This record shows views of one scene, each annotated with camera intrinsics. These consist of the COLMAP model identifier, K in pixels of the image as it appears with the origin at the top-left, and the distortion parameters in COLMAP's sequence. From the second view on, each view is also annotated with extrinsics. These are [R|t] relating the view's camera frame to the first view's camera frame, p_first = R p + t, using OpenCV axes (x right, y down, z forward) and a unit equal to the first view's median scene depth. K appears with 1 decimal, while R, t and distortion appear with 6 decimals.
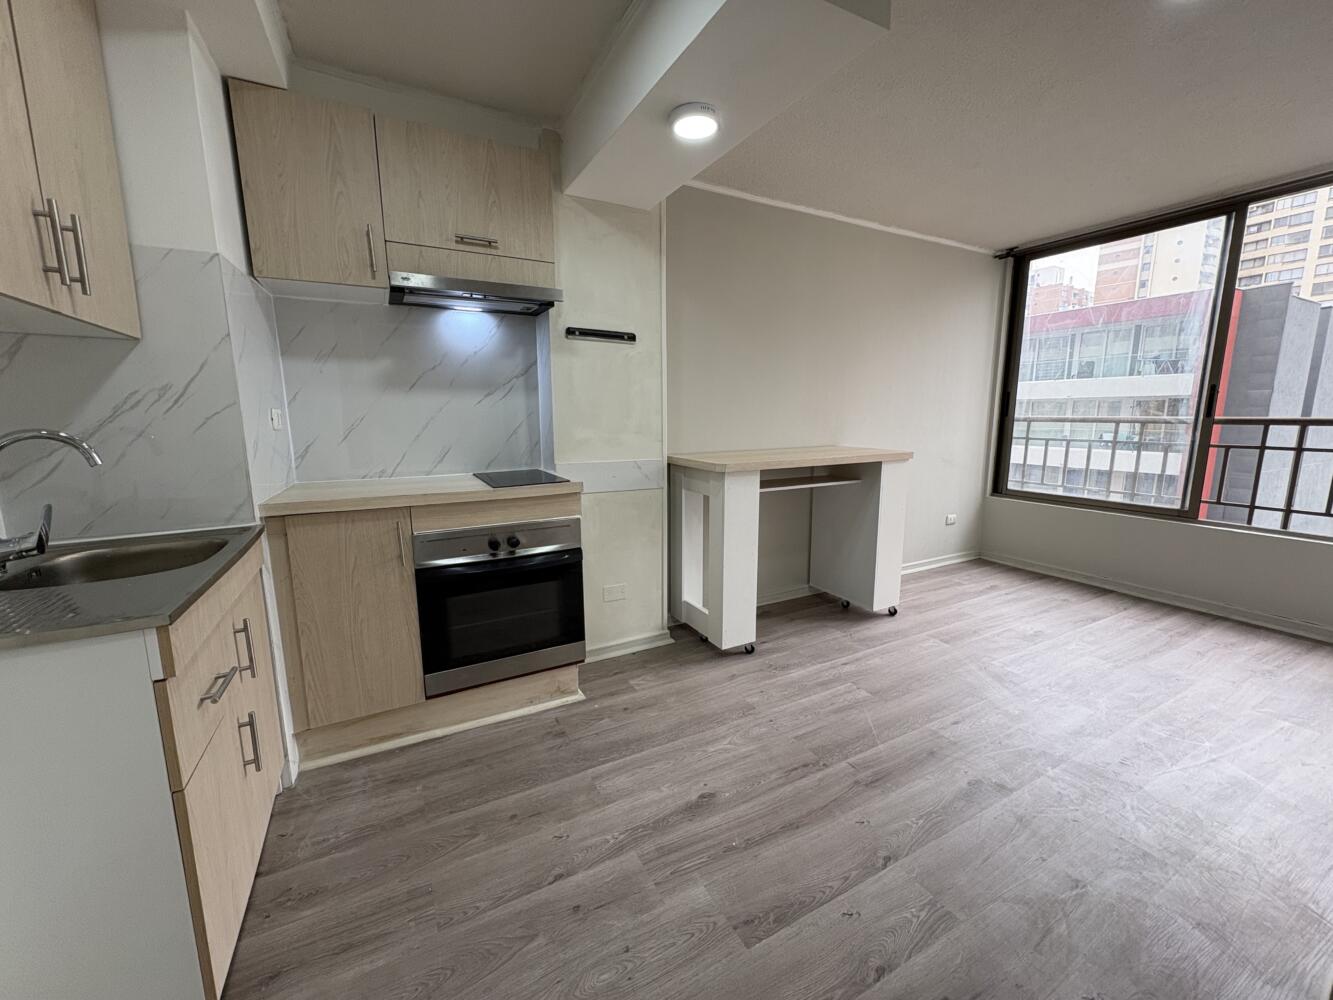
lens RADIAL K [[529.5, 0, 665.6], [0, 529.5, 501.8], [0, 0, 1]] dist [-0.001473, -0.000092]
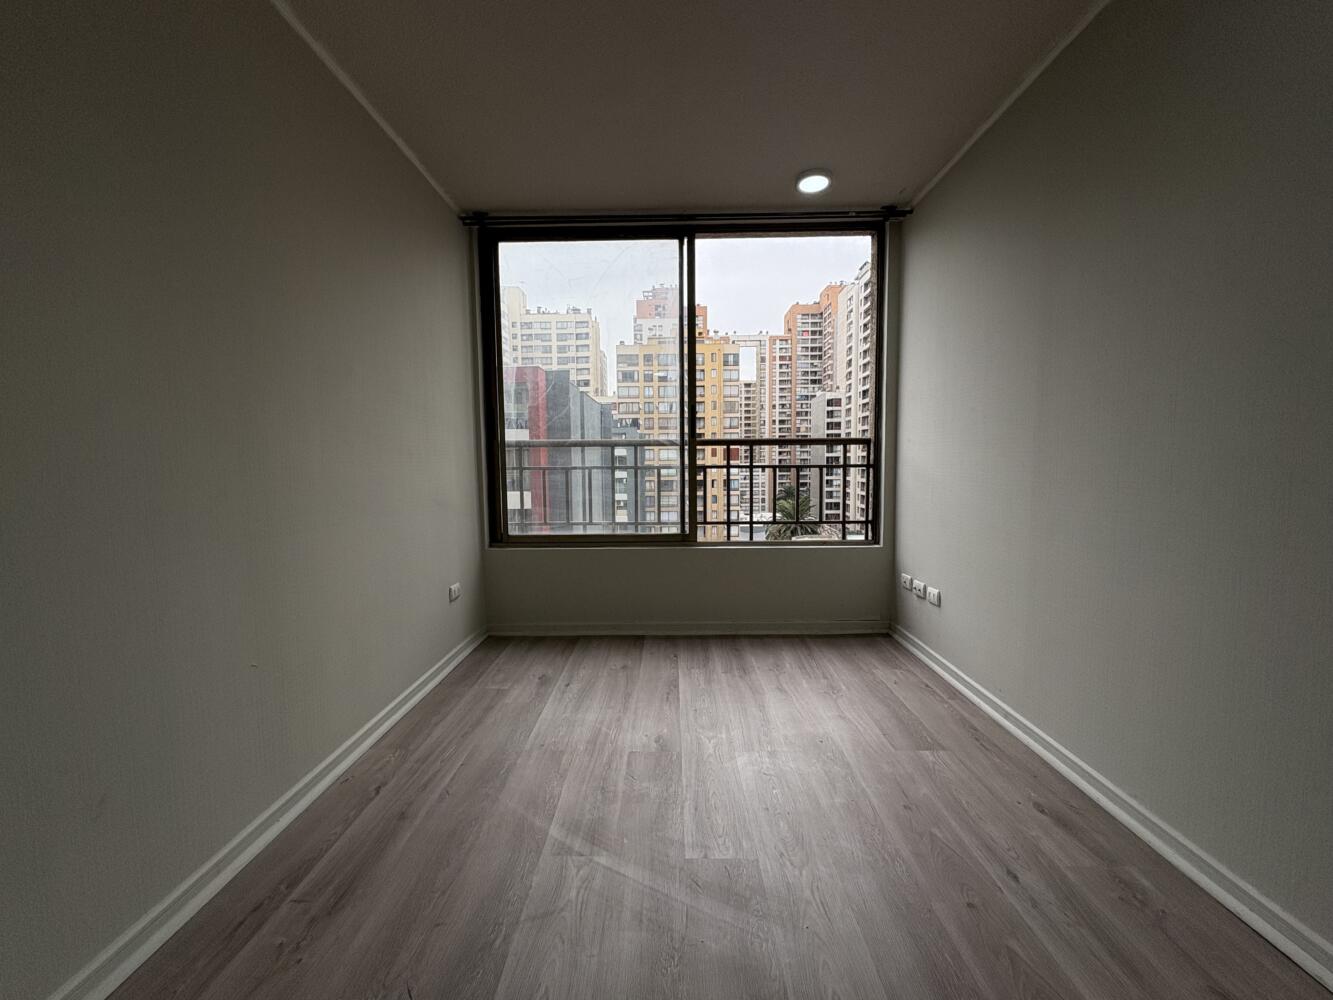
lens RADIAL K [[529.5, 0, 666.9], [0, 529.5, 499.8], [0, 0, 1]] dist [-0.001473, -0.000092]
pose [[0.481537, -0.064730, 0.874032, 0.190867], [0.152216, 0.988290, -0.010670, -0.062357], [-0.863106, 0.138180, 0.485751, 0.840496]]
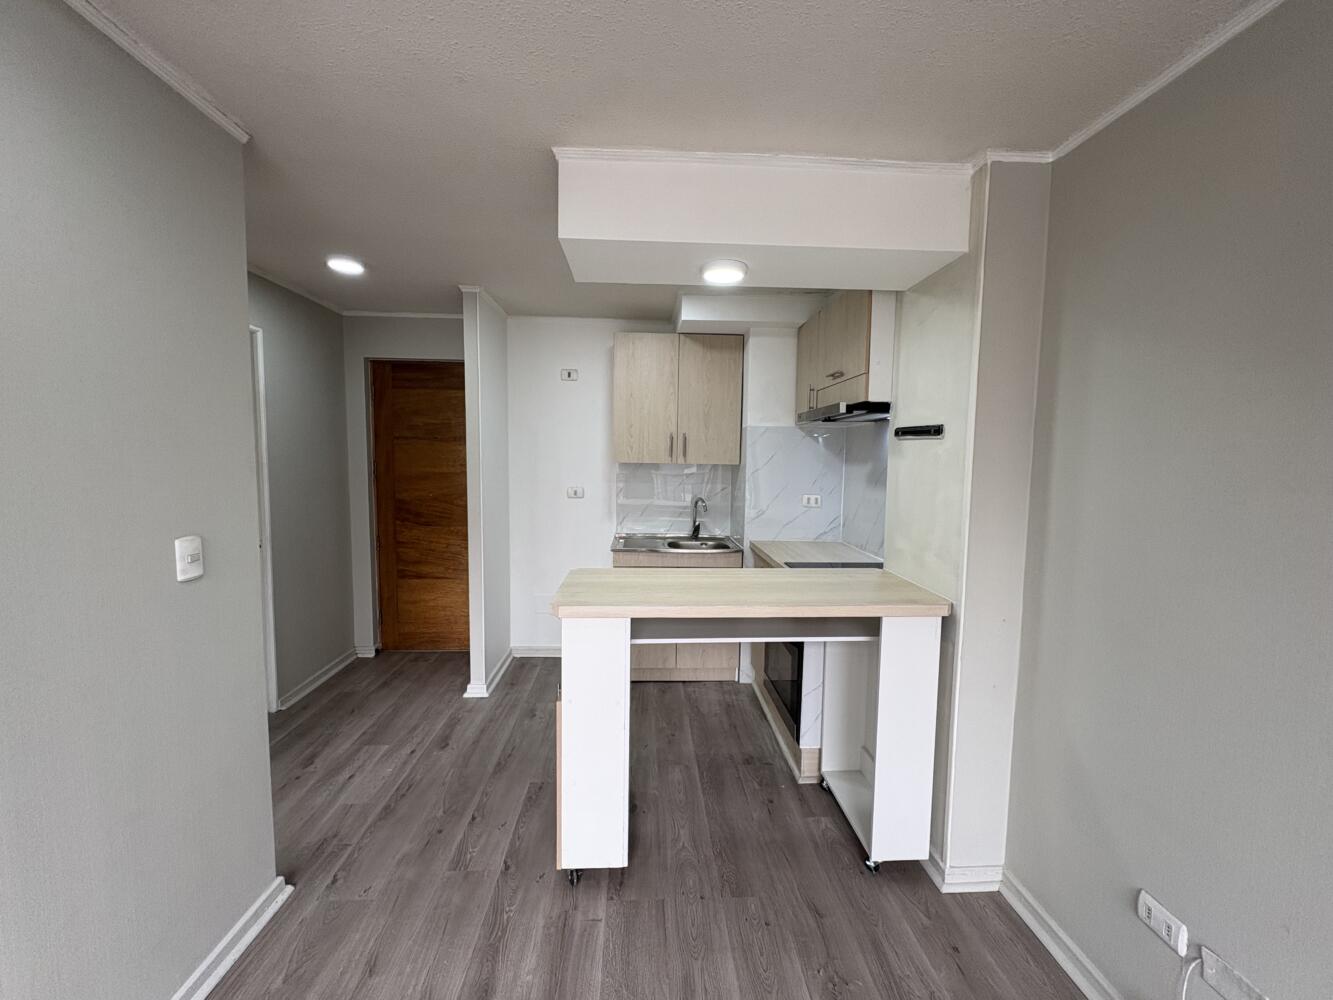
lens RADIAL K [[529.5, 0, 666.1], [0, 529.5, 501.0], [0, 0, 1]] dist [-0.001473, -0.000092]
pose [[-0.429714, 0.073978, -0.899930, 0.899972], [-0.159929, 0.974646, 0.156485, -0.306523], [0.888689, 0.211168, -0.406988, 1.123558]]
